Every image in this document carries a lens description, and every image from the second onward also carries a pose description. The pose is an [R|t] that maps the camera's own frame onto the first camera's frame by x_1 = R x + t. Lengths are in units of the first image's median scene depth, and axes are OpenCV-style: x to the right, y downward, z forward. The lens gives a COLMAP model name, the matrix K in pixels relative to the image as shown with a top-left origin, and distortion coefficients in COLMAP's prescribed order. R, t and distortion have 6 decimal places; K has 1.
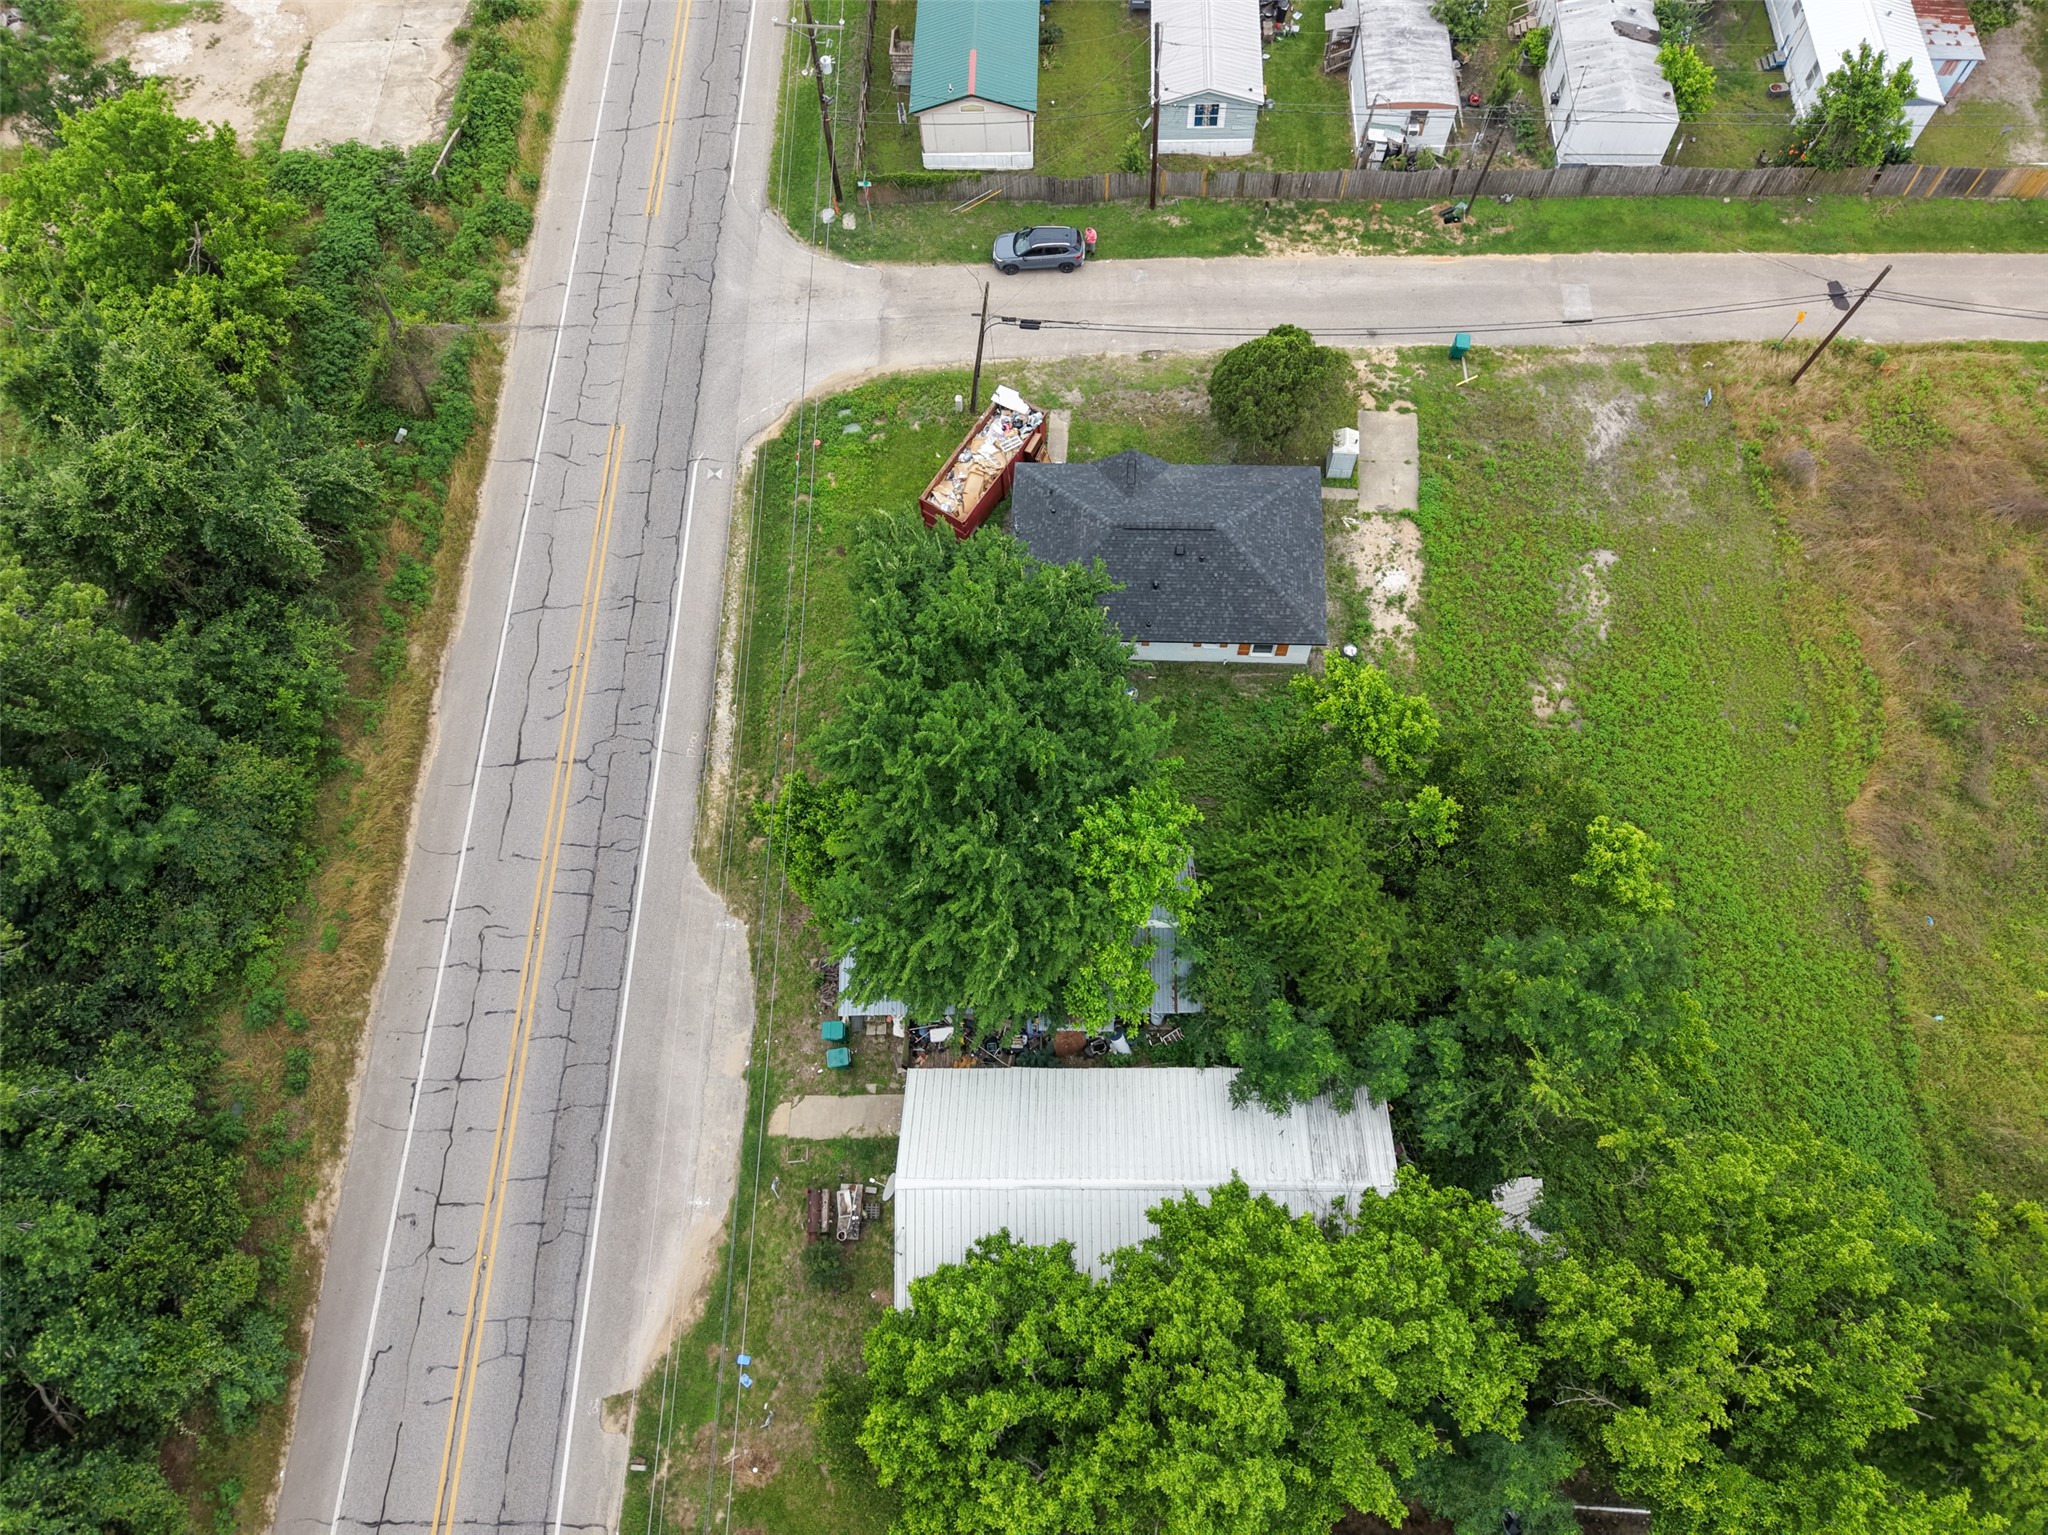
lens RADIAL K [[1367.7, 0, 1033.2], [0, 1367.7, 767.8], [0, 0, 1]] dist [0.026732, -0.027084]
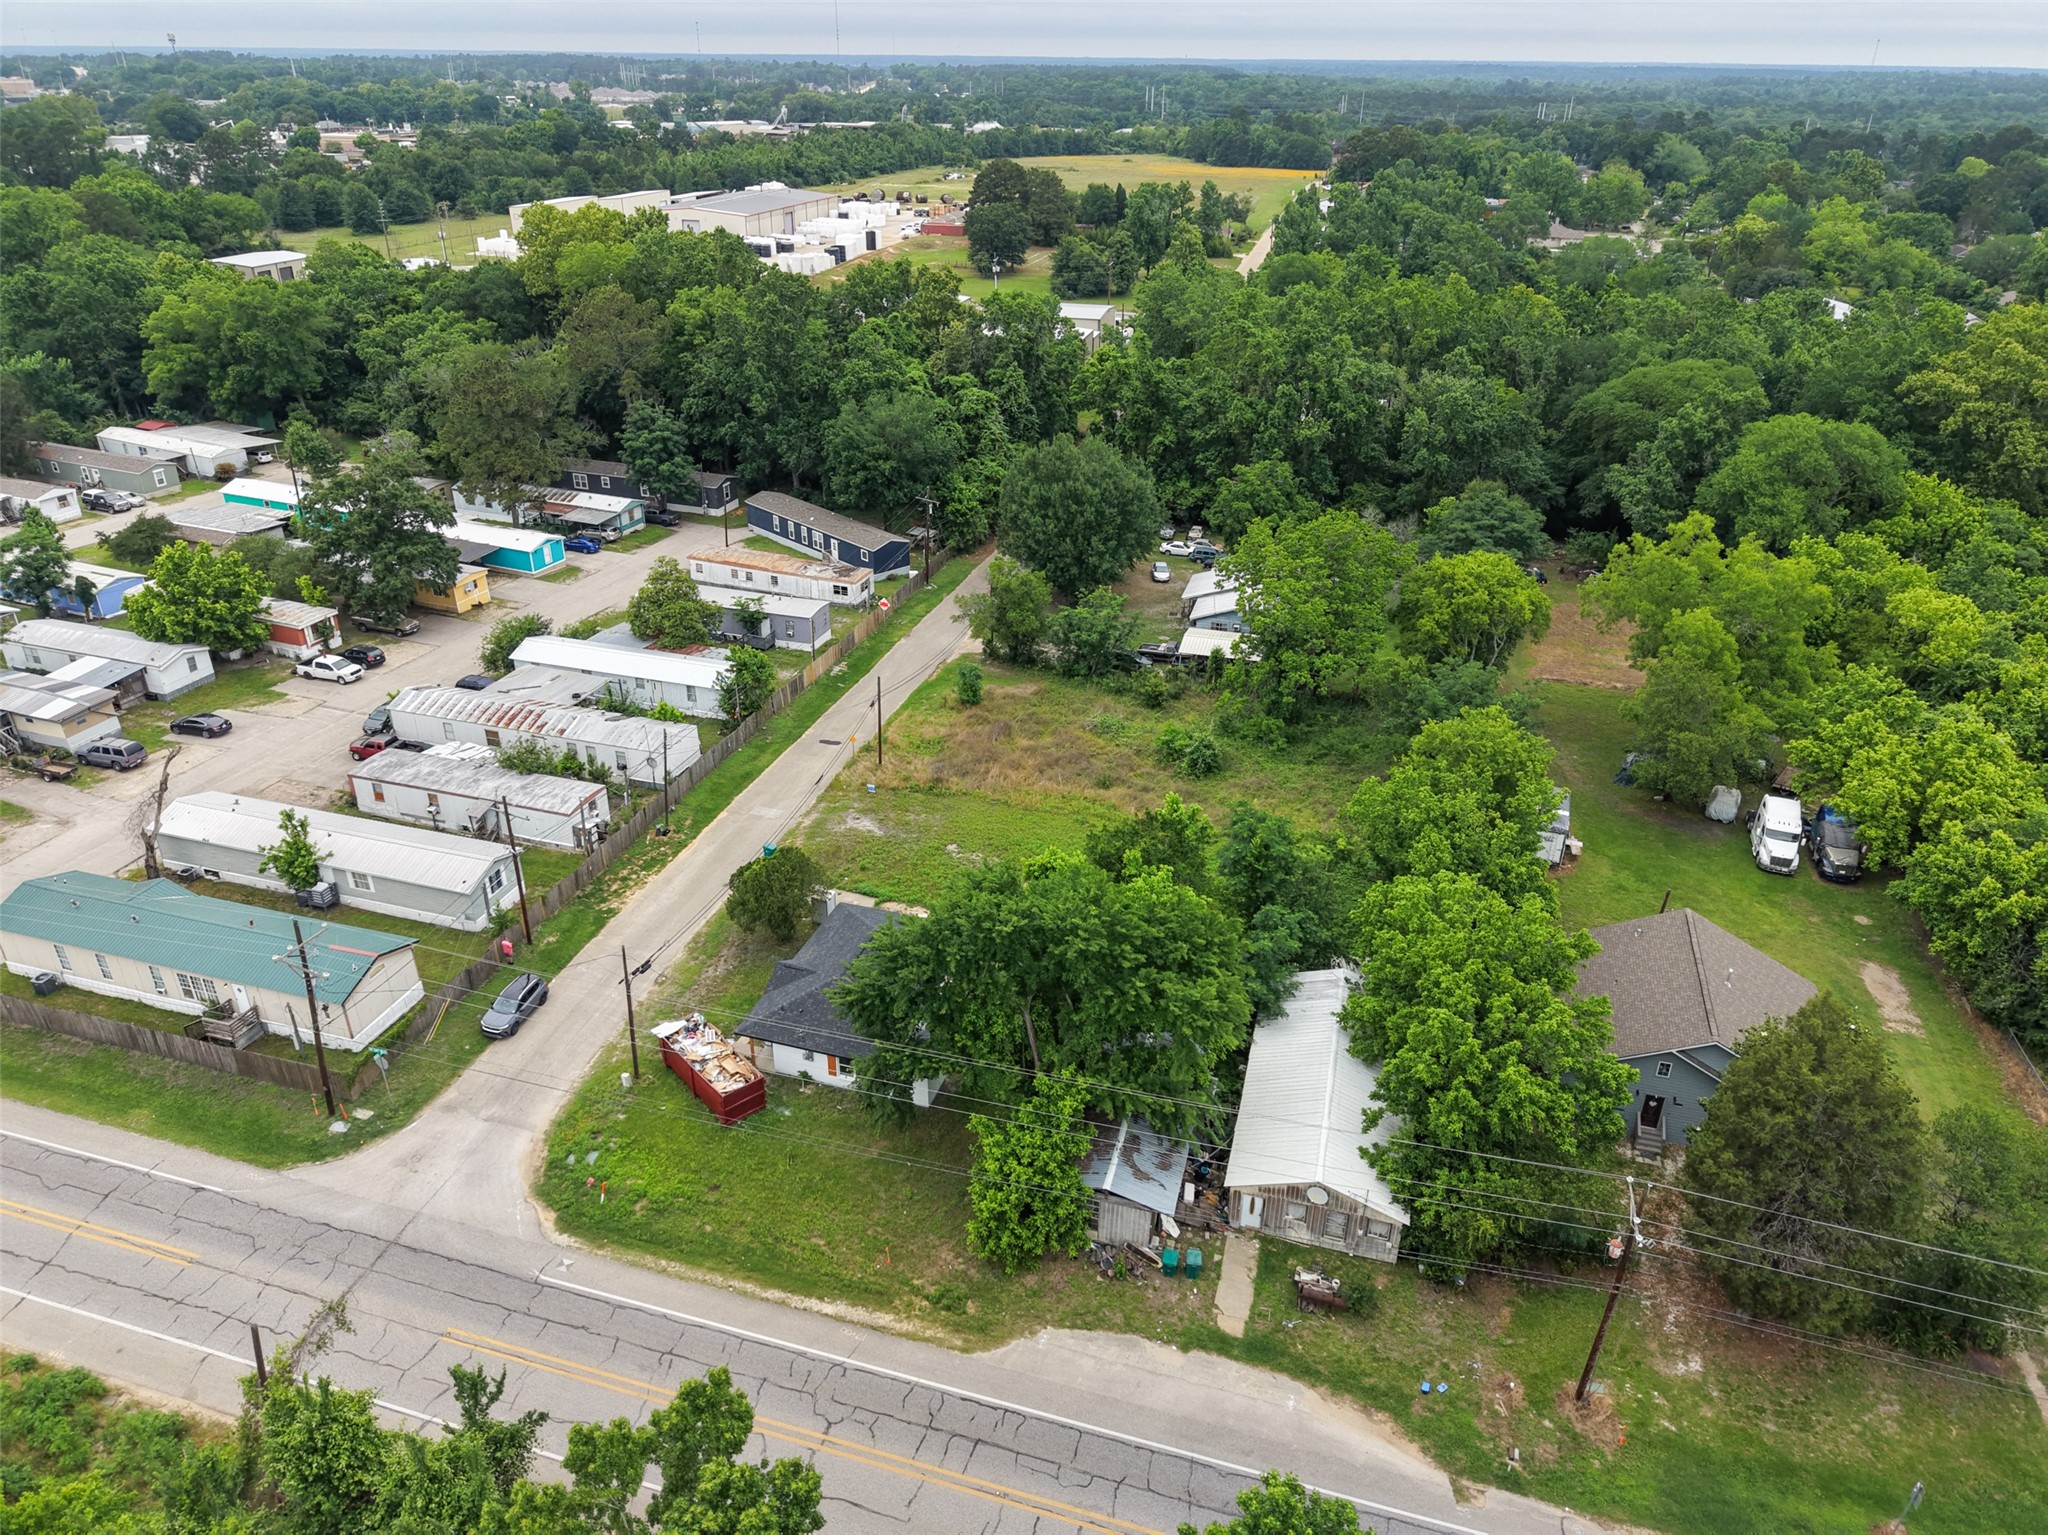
lens RADIAL K [[1367.7, 0, 1024.0], [0, 1367.7, 774.4], [0, 0, 1]] dist [0.026732, -0.027084]
pose [[0.262903, -0.416490, 0.870298, -0.900286], [0.870090, 0.492136, -0.027324, -0.080084], [-0.416925, 0.764420, 0.491768, 0.125816]]
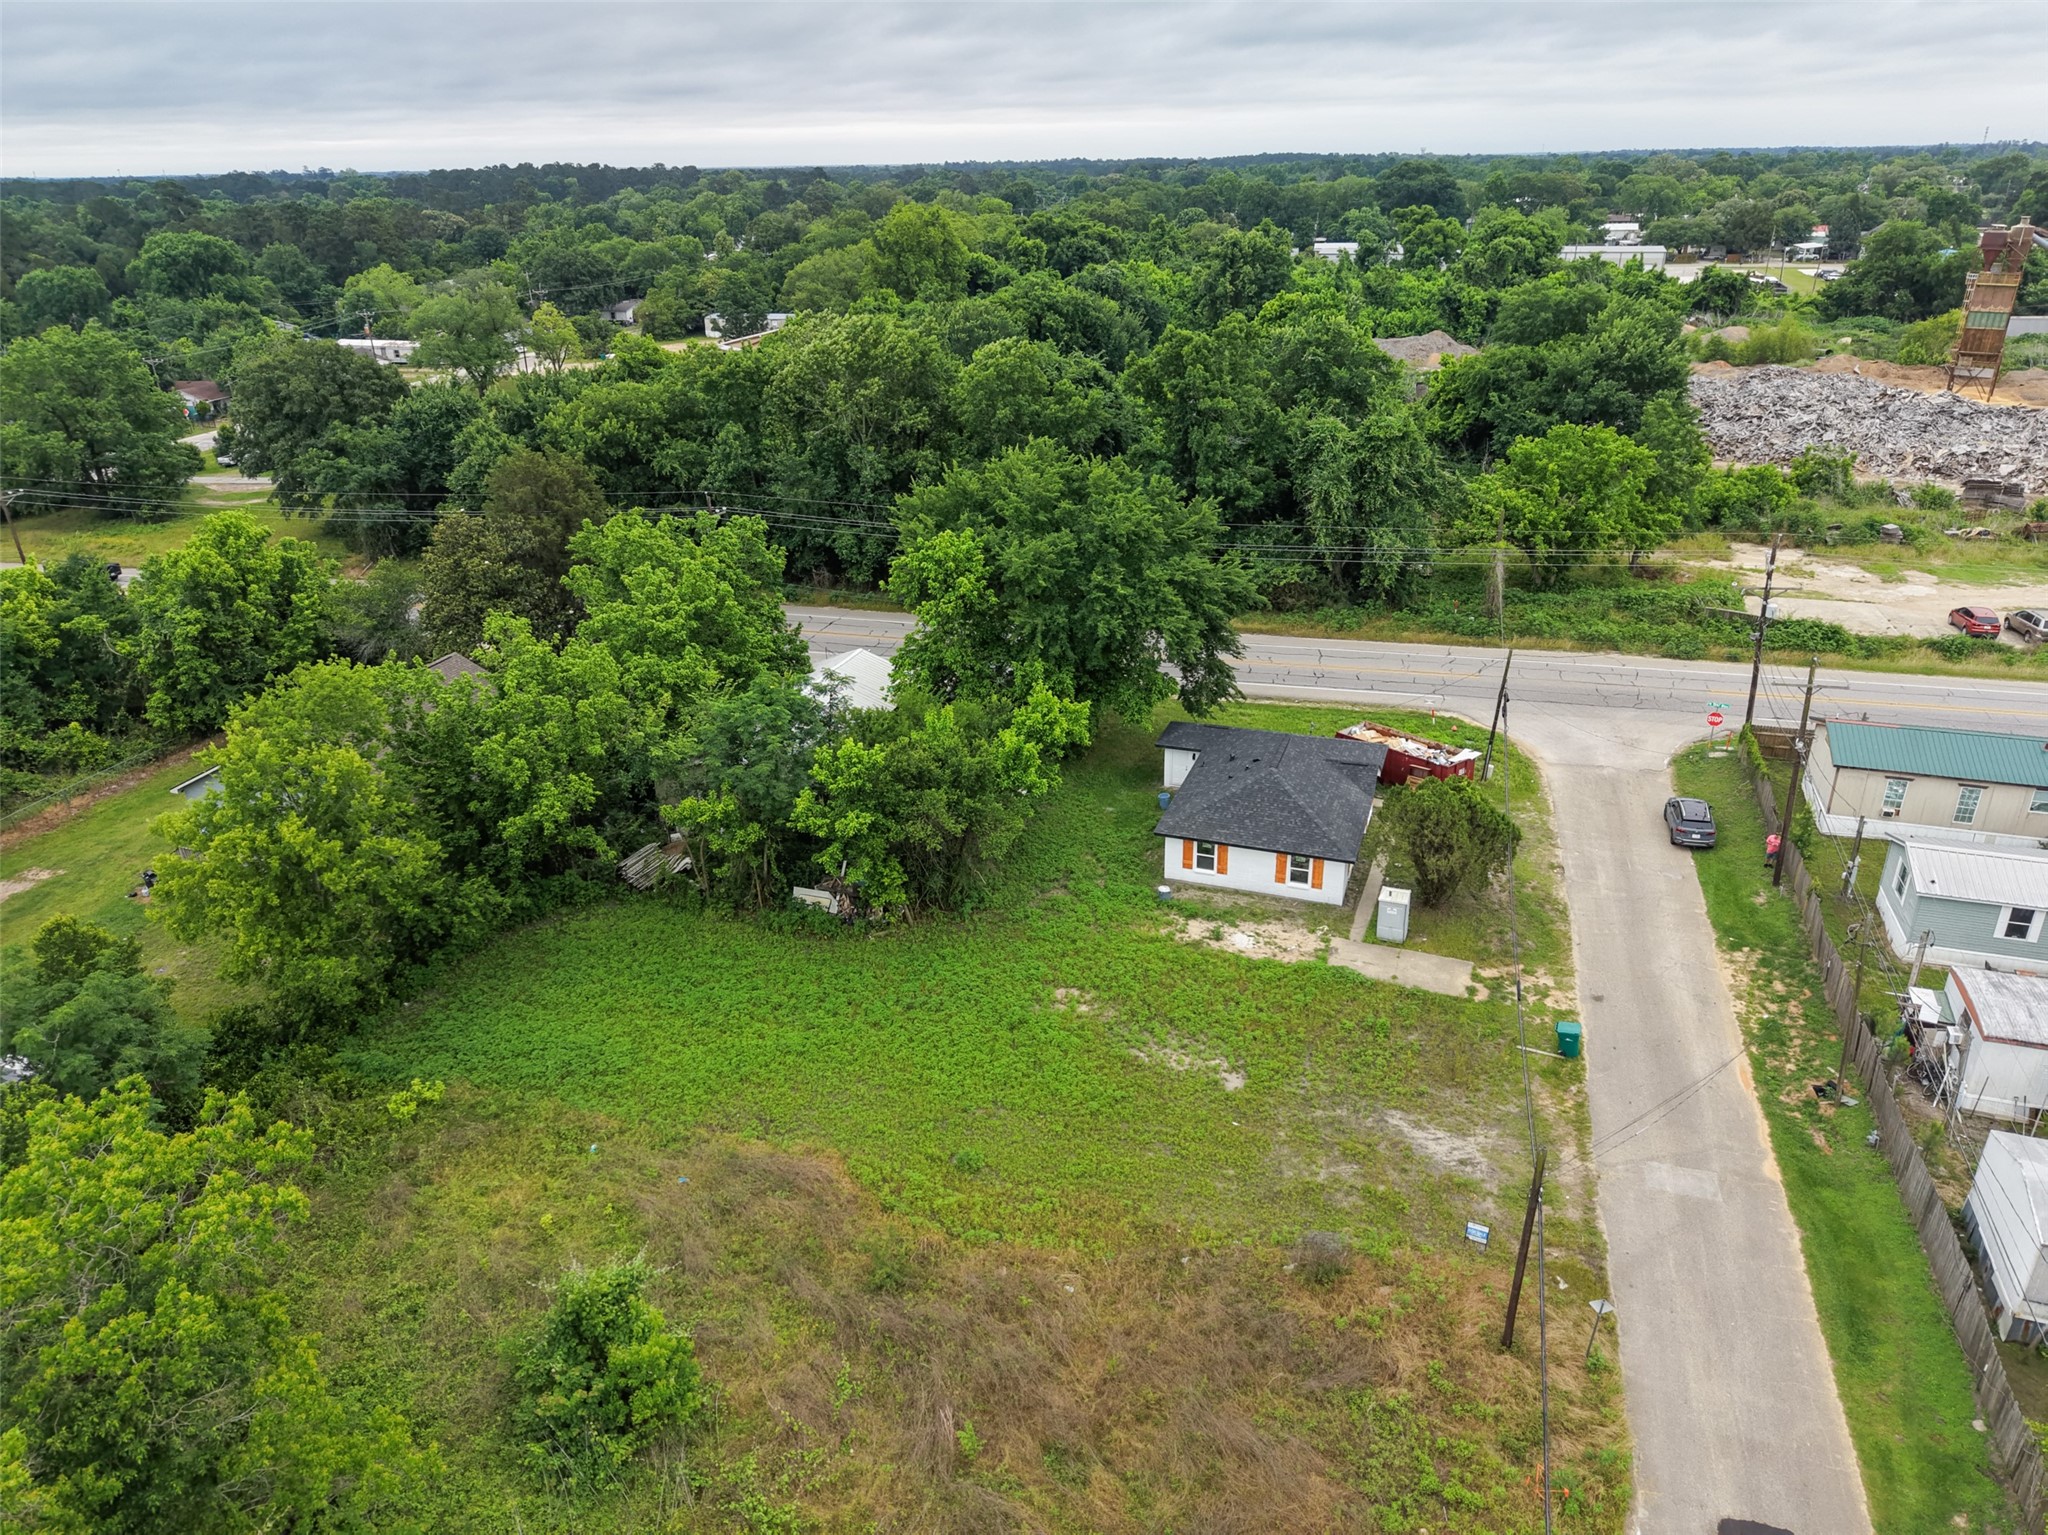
lens RADIAL K [[1367.7, 0, 1023.7], [0, 1367.7, 761.4], [0, 0, 1]] dist [0.026732, -0.027084]
pose [[-0.290749, 0.420447, -0.859470, 1.074611], [-0.860293, 0.278271, 0.427155, -0.447569], [0.418762, 0.863591, 0.280801, 0.556878]]
